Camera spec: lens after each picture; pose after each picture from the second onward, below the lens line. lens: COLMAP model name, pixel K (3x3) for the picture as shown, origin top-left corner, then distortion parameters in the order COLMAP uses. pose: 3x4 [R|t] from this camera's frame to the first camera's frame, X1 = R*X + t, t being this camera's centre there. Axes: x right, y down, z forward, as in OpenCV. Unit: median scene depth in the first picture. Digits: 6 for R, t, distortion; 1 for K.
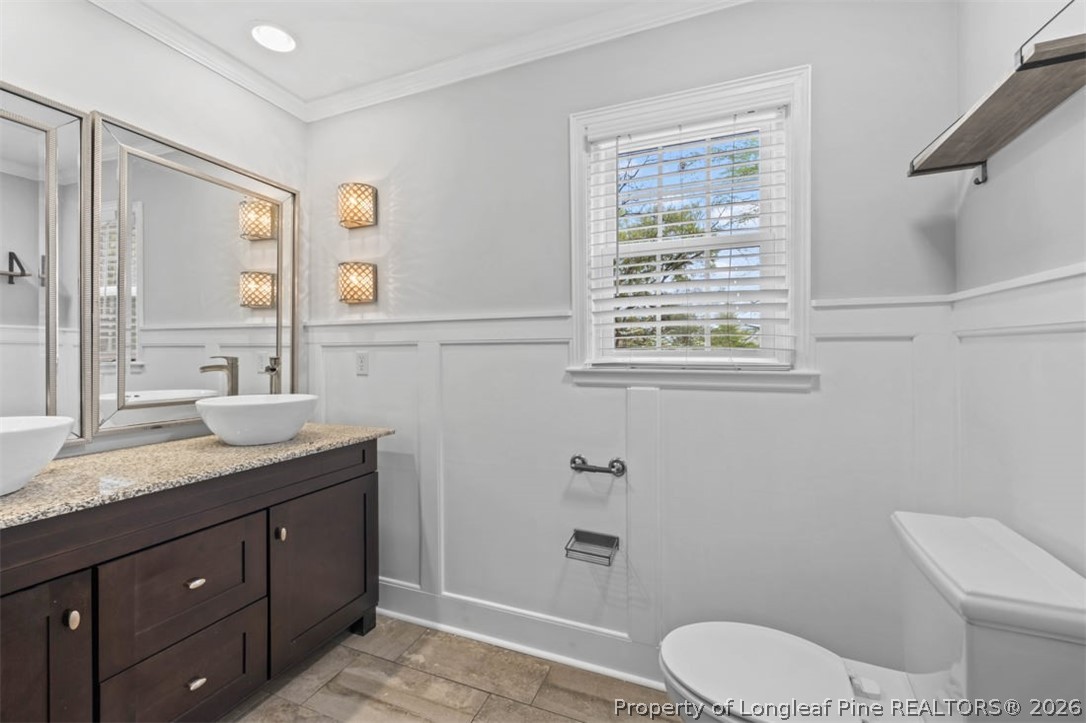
lens RADIAL K [[455.9, 0, 545.3], [0, 455.9, 355.1], [0, 0, 1]] dist [-0.003142, -0.000374]
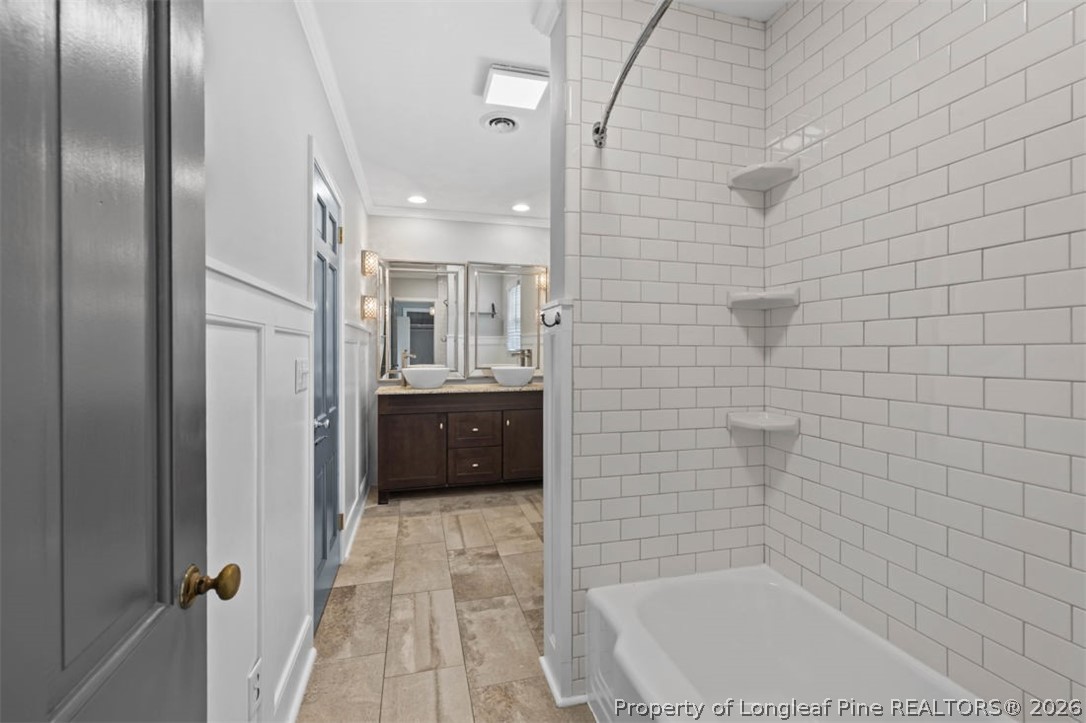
lens RADIAL K [[455.9, 0, 545.3], [0, 455.9, 355.1], [0, 0, 1]] dist [-0.003142, -0.000374]
pose [[0.613138, 0.010041, -0.789912, 1.411313], [-0.005298, 0.999949, 0.008599, 0.011630], [0.789958, -0.001087, 0.613160, -0.317349]]
